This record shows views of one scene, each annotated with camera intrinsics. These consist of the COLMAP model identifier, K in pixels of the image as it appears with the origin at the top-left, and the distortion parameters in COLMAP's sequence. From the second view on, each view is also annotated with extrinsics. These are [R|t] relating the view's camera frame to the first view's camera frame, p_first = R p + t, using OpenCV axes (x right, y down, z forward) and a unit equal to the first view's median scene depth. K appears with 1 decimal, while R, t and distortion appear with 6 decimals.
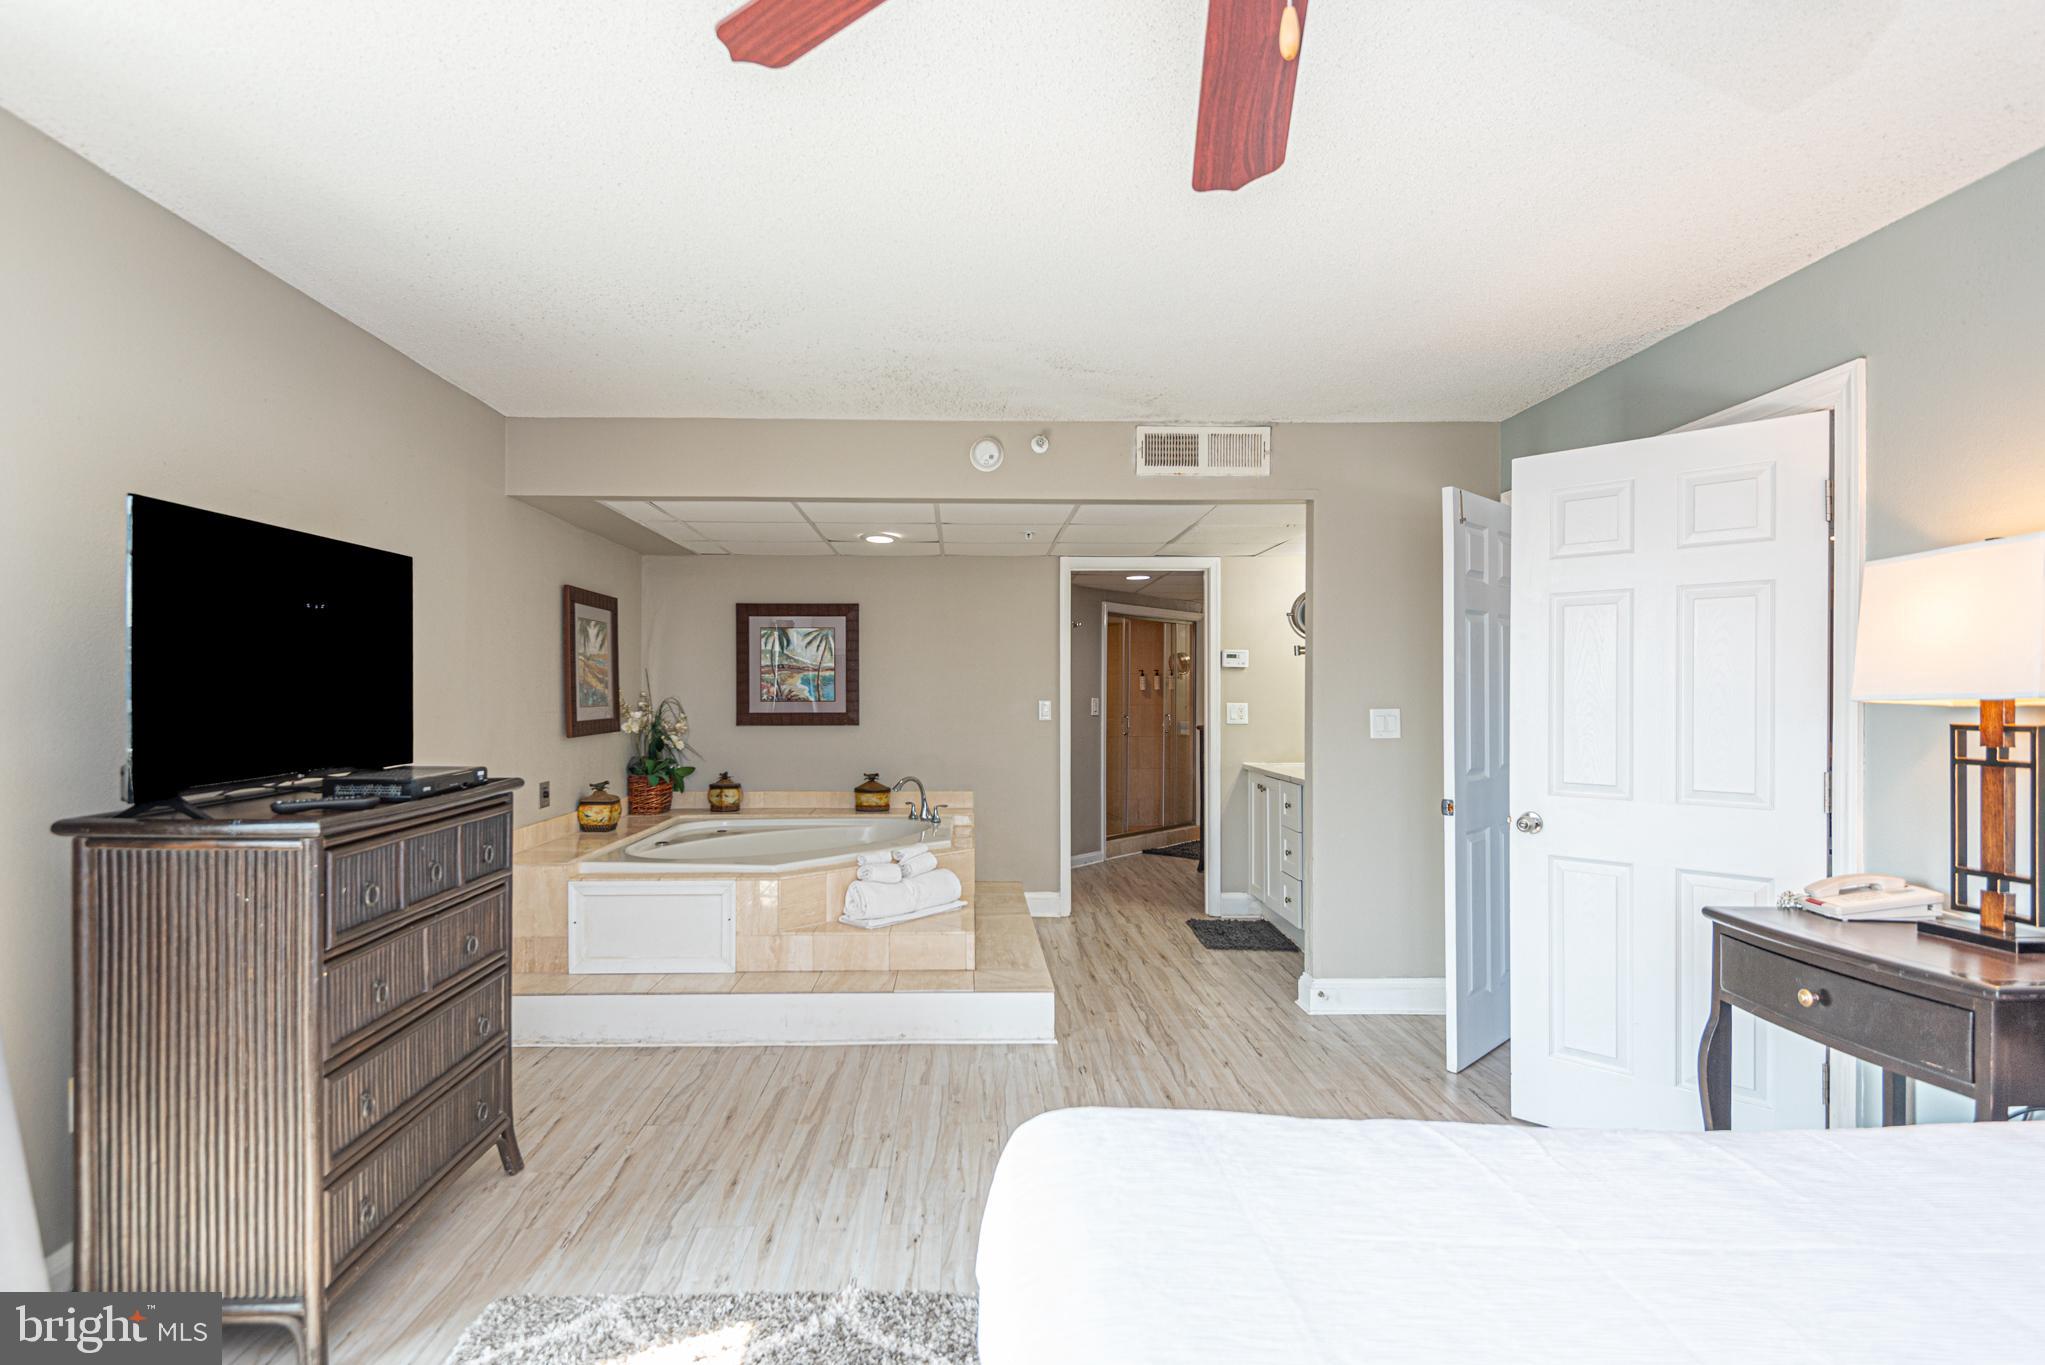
lens RADIAL K [[1047.8, 0, 980.1], [0, 1047.8, 696.0], [0, 0, 1]] dist [0.045339, -0.028279]
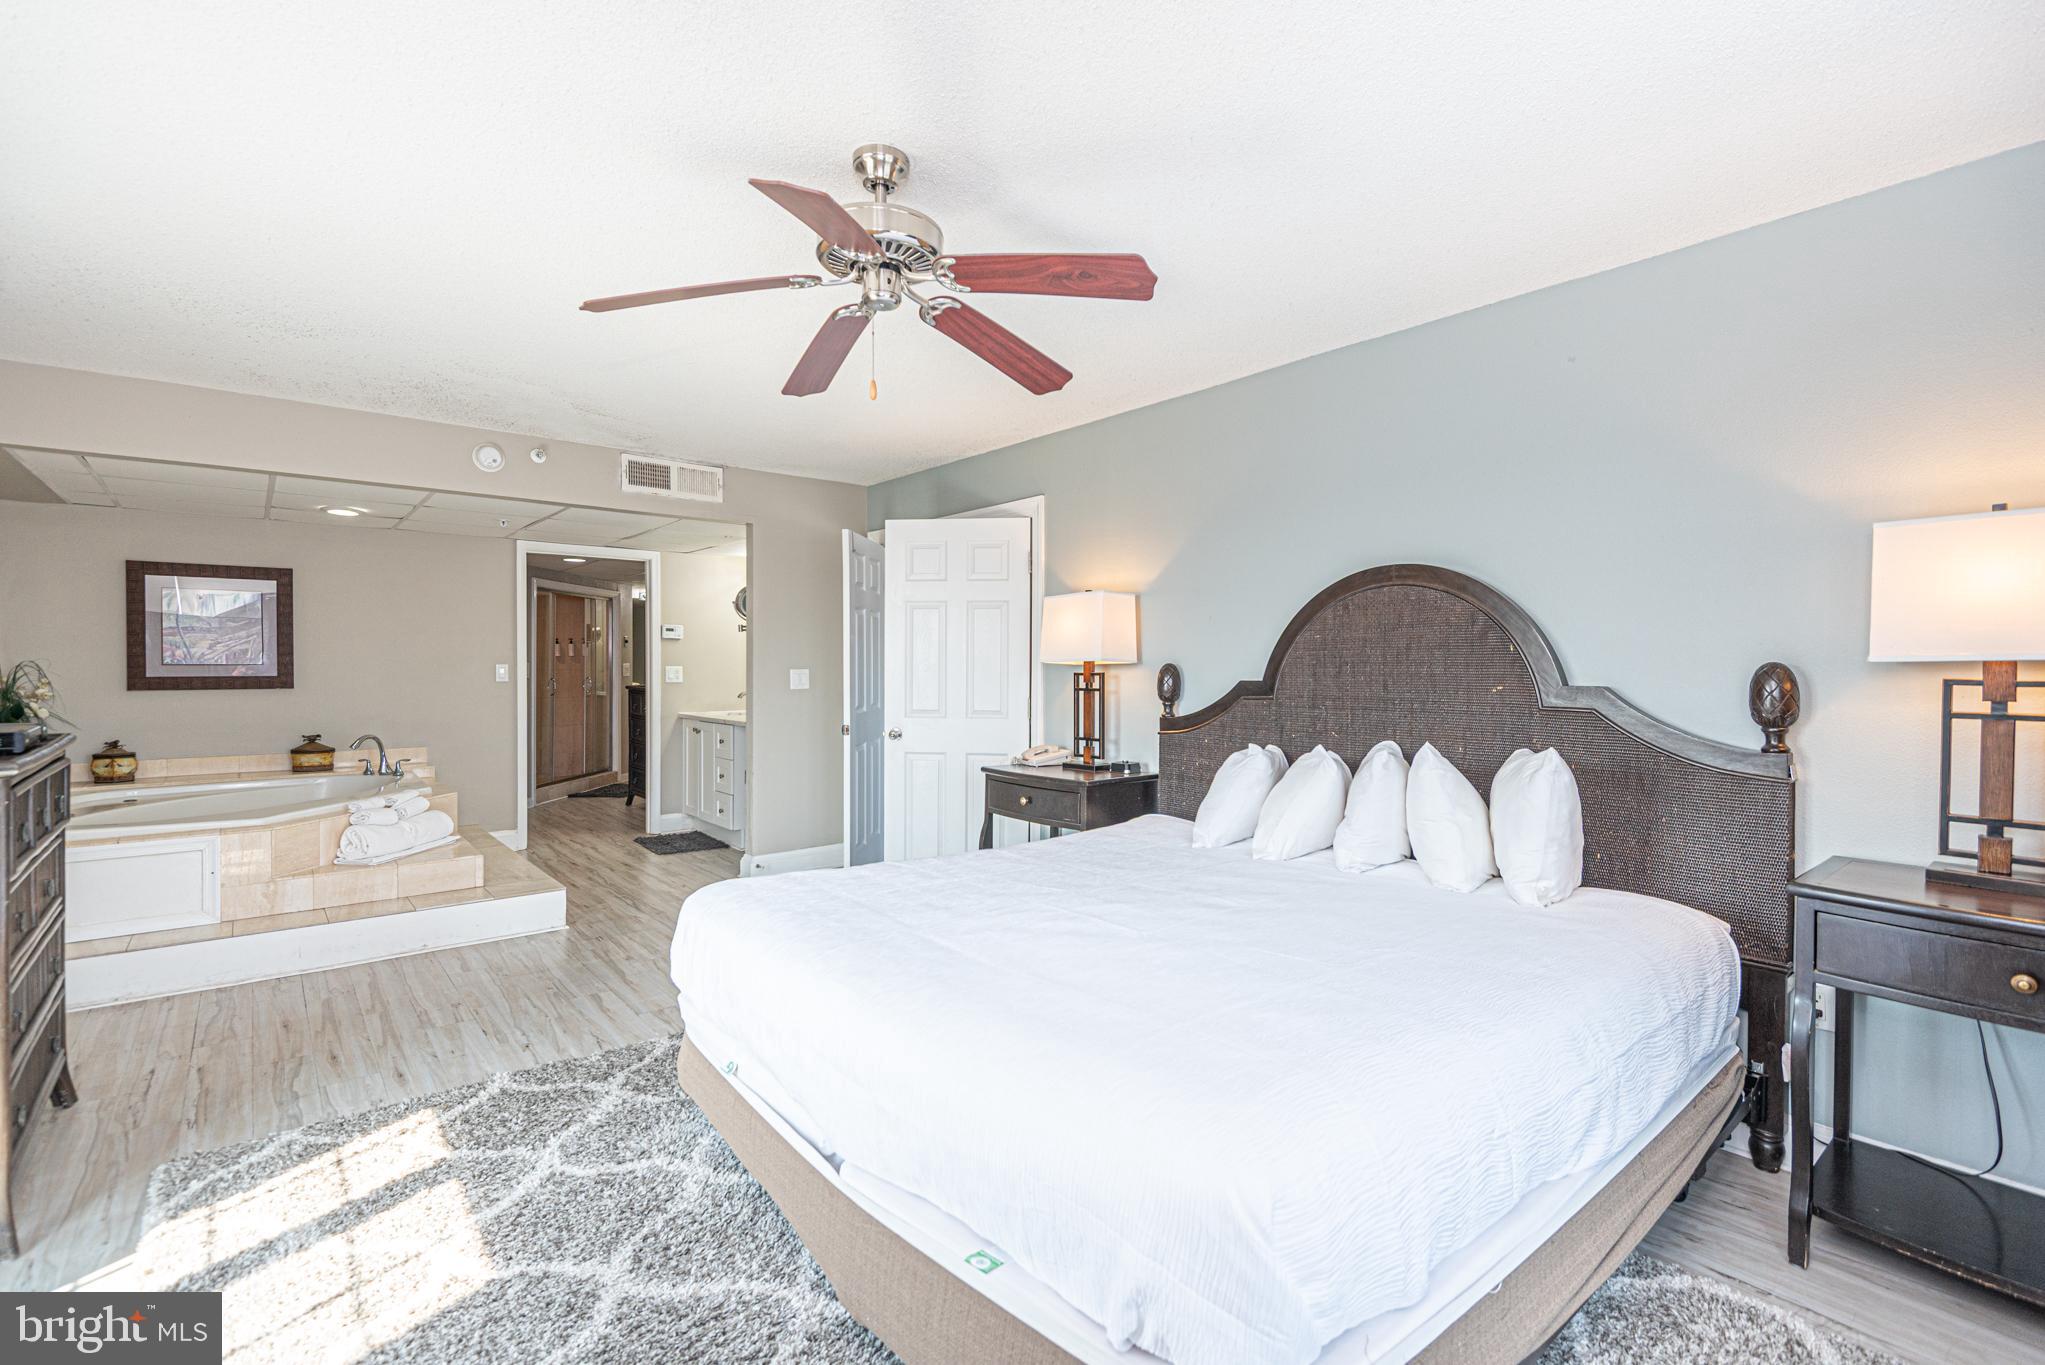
lens RADIAL K [[902.3, 0, 1031.0], [0, 902.3, 672.3], [0, 0, 1]] dist [-0.000006, -0.000235]
pose [[0.775188, -0.004782, 0.631712, -0.166413], [-0.001799, 0.999951, 0.009778, 0.003678], [-0.631728, -0.008716, 0.775141, -0.192356]]
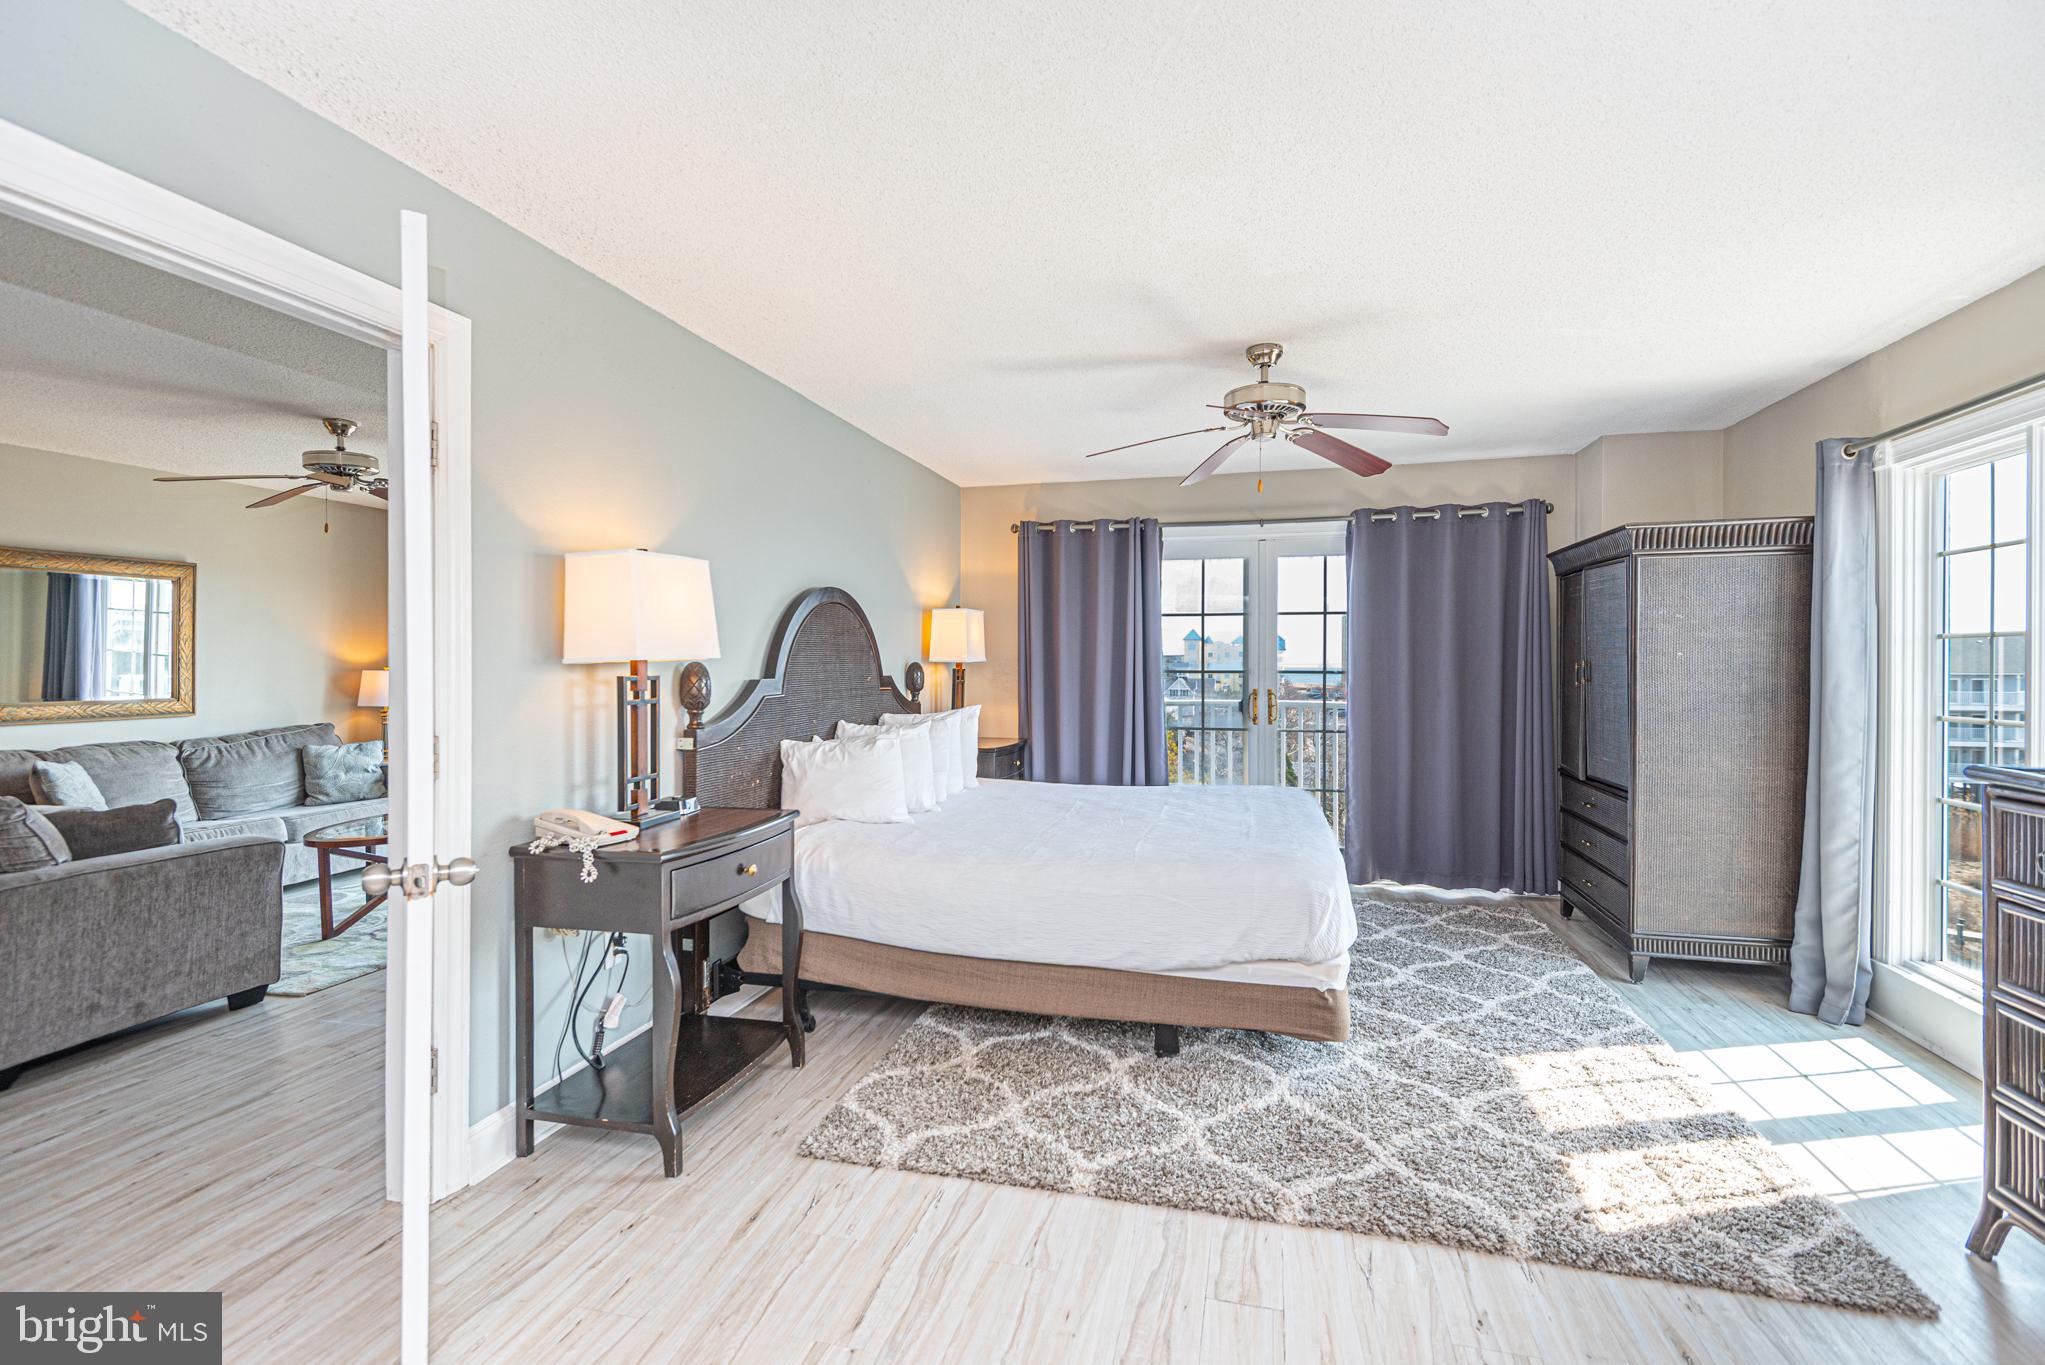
lens RADIAL K [[936.3, 0, 1016.2], [0, 936.3, 668.3], [0, 0, 1]] dist [0.000132, 0.000087]
pose [[-0.958175, 0.006132, 0.286118, 0.035742], [0.008838, 0.999928, 0.008166, 0.004536], [-0.286047, 0.010353, -0.958160, 0.980783]]
